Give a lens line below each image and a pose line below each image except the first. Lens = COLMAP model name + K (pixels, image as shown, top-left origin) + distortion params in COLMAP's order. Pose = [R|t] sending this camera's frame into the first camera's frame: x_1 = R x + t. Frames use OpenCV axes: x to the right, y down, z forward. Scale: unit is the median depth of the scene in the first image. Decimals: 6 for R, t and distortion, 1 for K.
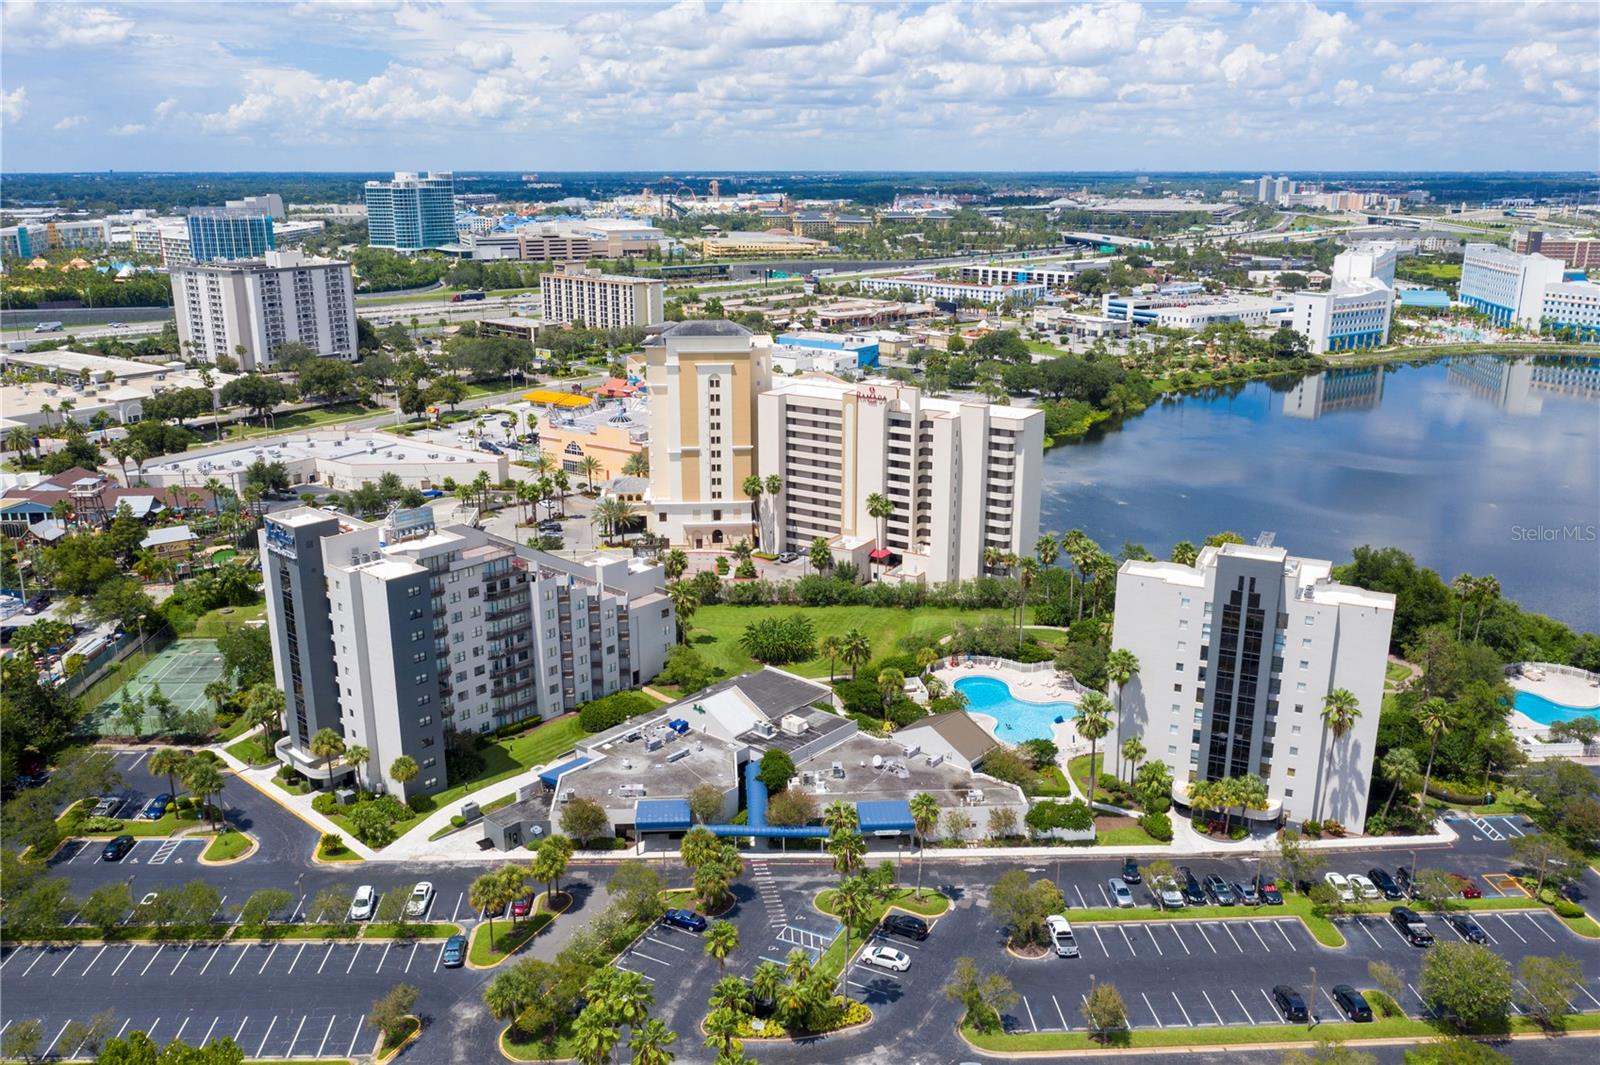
lens RADIAL K [[1261.1, 0, 800.0], [0, 1261.1, 532.5], [0, 0, 1]] dist [-0.006105, 0.000136]
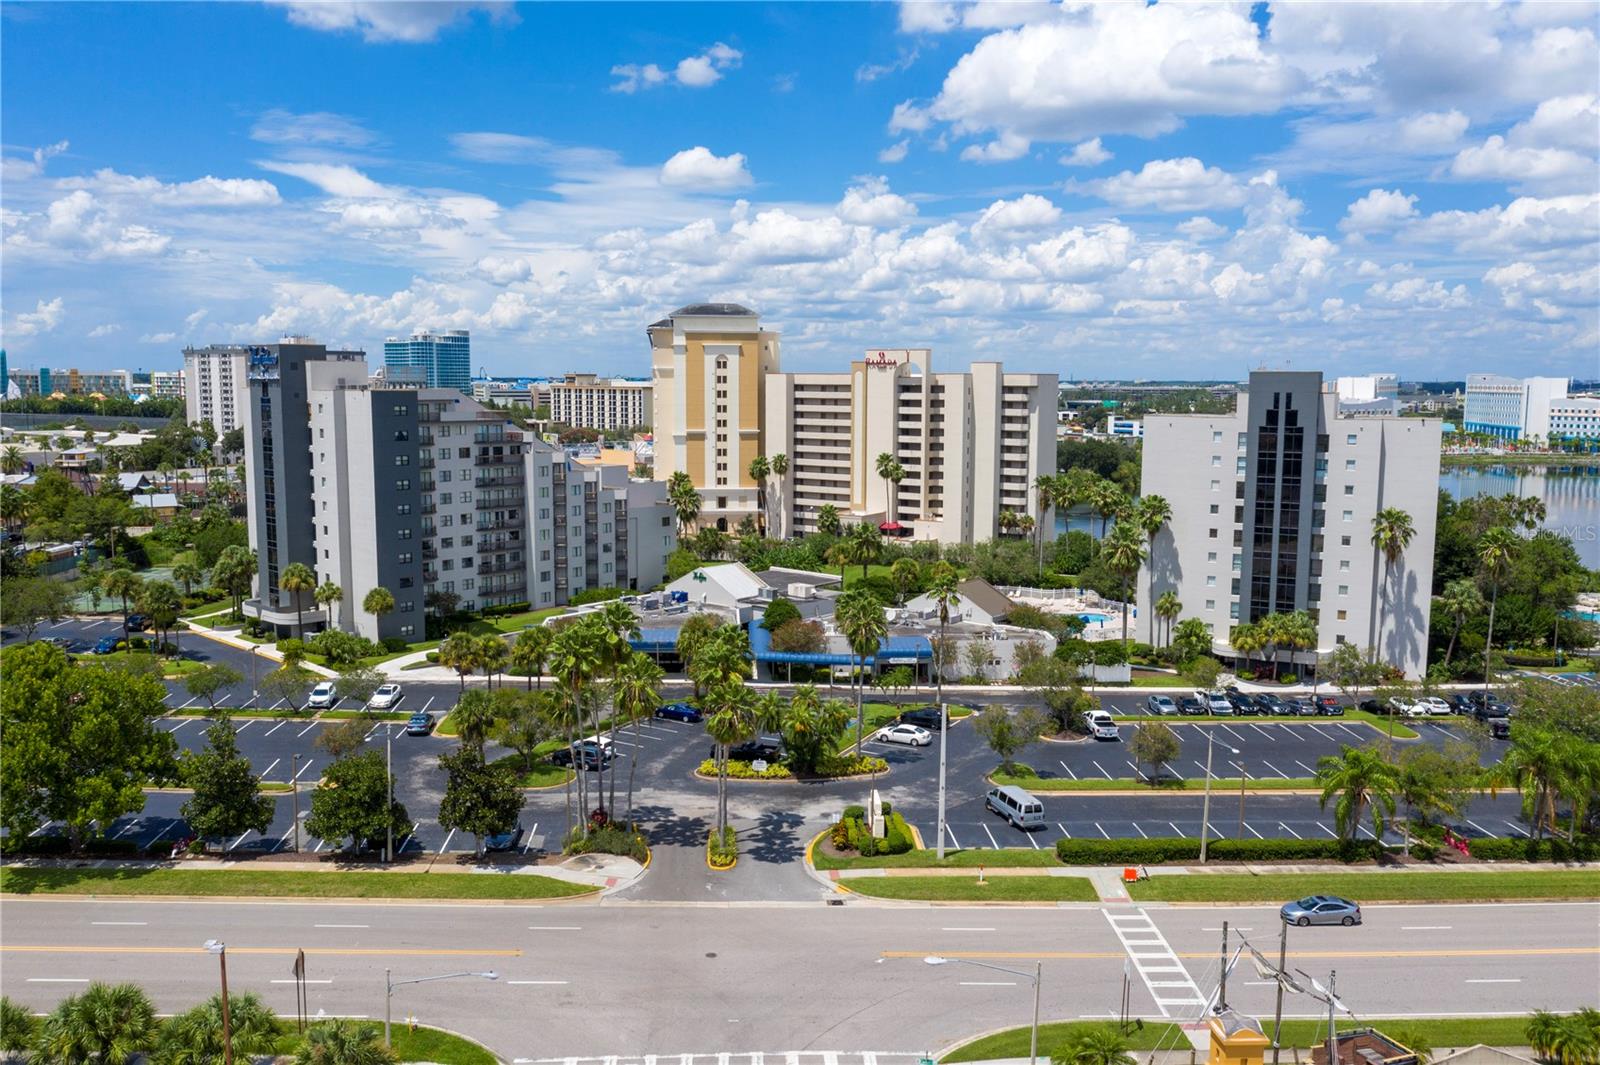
lens RADIAL K [[1262.2, 0, 800.0], [0, 1262.2, 532.5], [0, 0, 1]] dist [0.000585, 0.004027]
pose [[0.999970, 0.006360, -0.004477, -0.001275], [-0.007004, 0.986631, -0.162819, 0.187214], [0.003382, 0.162845, 0.986646, 0.052461]]
